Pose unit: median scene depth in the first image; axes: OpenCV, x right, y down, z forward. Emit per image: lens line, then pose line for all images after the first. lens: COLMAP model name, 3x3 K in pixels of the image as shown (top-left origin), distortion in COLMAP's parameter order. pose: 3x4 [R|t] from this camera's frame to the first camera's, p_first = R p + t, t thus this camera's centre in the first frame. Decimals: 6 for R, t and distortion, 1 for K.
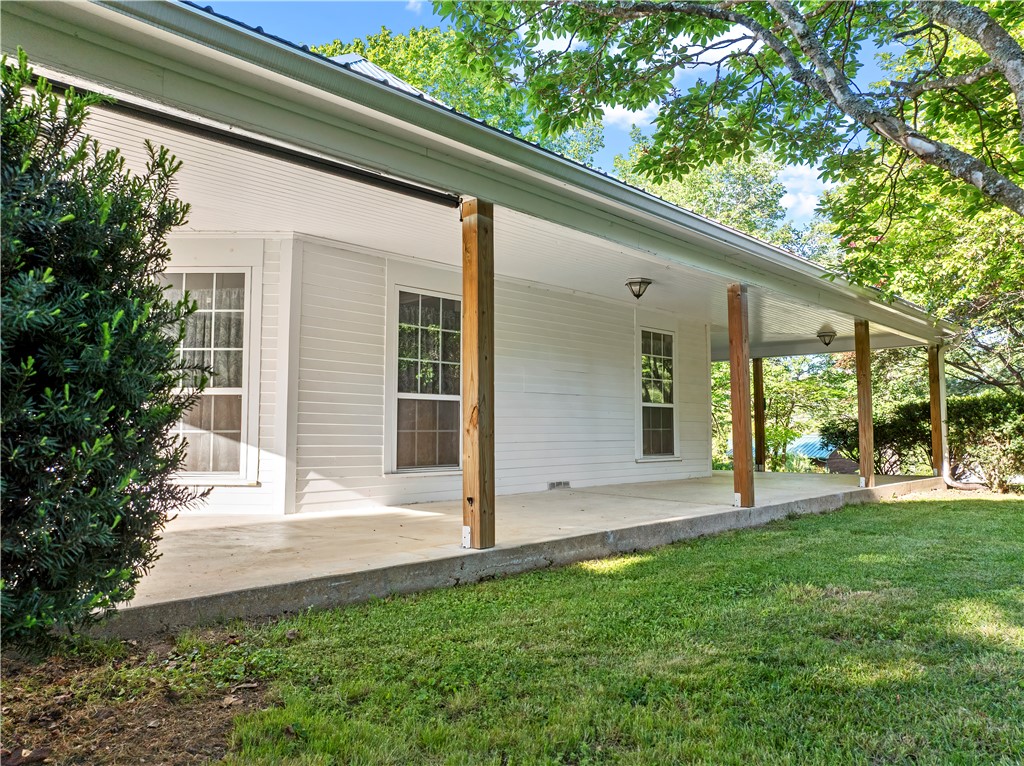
lens RADIAL K [[732.9, 0, 510.7], [0, 732.9, 379.8], [0, 0, 1]] dist [-0.007166, -0.001193]
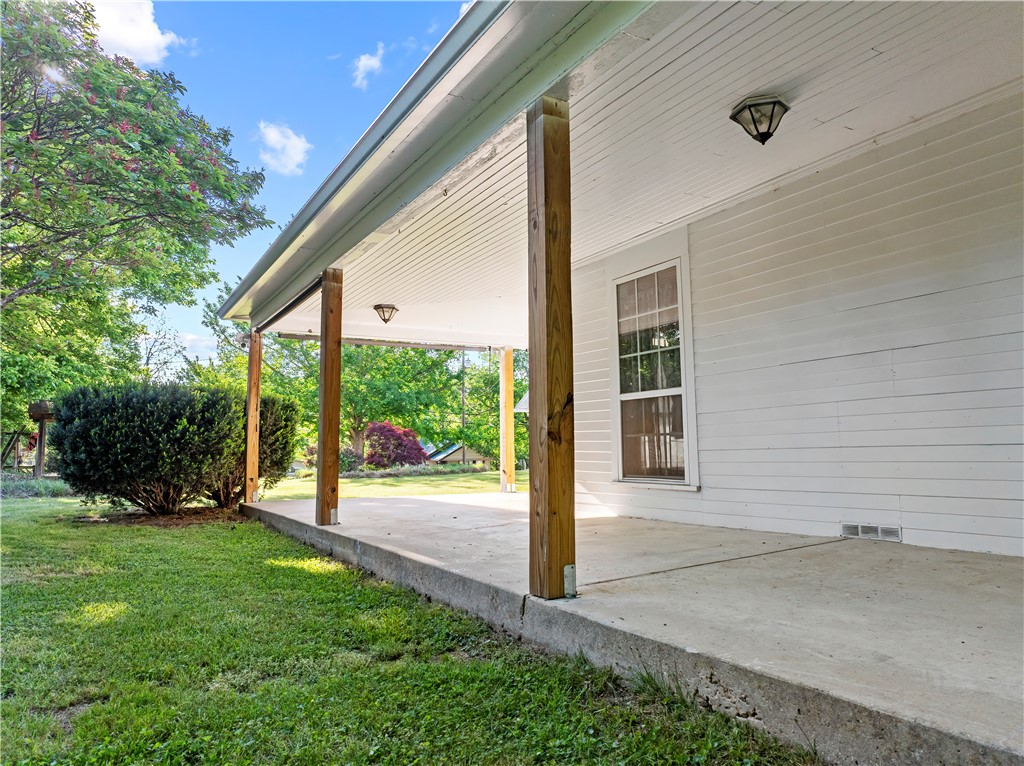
lens RADIAL K [[732.9, 0, 510.4], [0, 732.9, 383.7], [0, 0, 1]] dist [-0.007166, -0.001193]
pose [[-0.260334, -0.094214, -0.960911, 0.742741], [0.072713, 0.990488, -0.116814, 0.098201], [0.962777, -0.100282, -0.251007, 1.064276]]
